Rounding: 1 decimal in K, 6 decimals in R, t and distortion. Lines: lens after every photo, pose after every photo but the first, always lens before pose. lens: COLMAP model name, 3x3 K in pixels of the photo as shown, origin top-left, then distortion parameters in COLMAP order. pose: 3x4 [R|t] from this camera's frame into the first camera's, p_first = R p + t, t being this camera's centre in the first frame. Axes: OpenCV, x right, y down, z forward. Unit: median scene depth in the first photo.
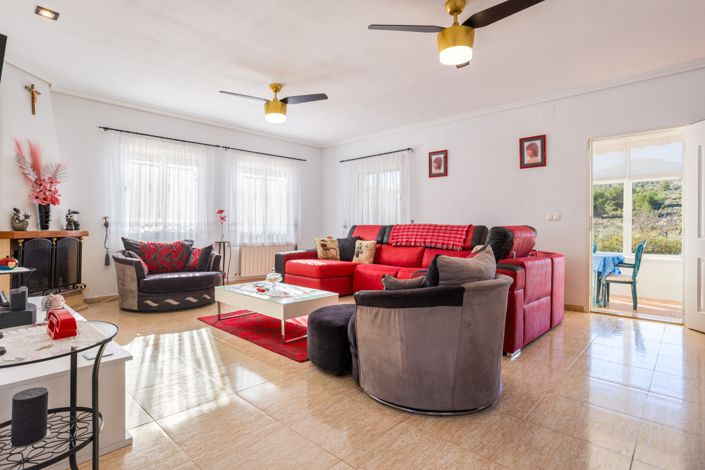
lens RADIAL K [[354.5, 0, 346.7], [0, 354.5, 233.4], [0, 0, 1]] dist [-0.036135, 0.019301]
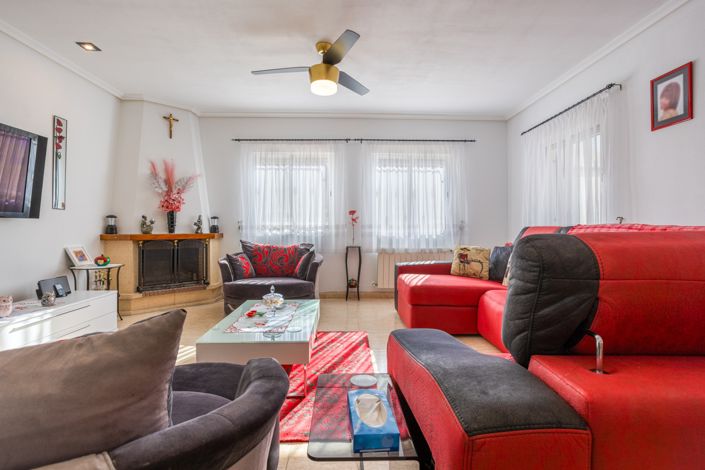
lens RADIAL K [[354.5, 0, 354.3], [0, 354.5, 231.2], [0, 0, 1]] dist [-0.036135, 0.019301]
pose [[0.727787, 0.002583, -0.685799, 0.301389], [-0.008528, 0.999950, -0.005285, -0.011216], [0.685750, 0.009695, 0.727772, 0.404350]]
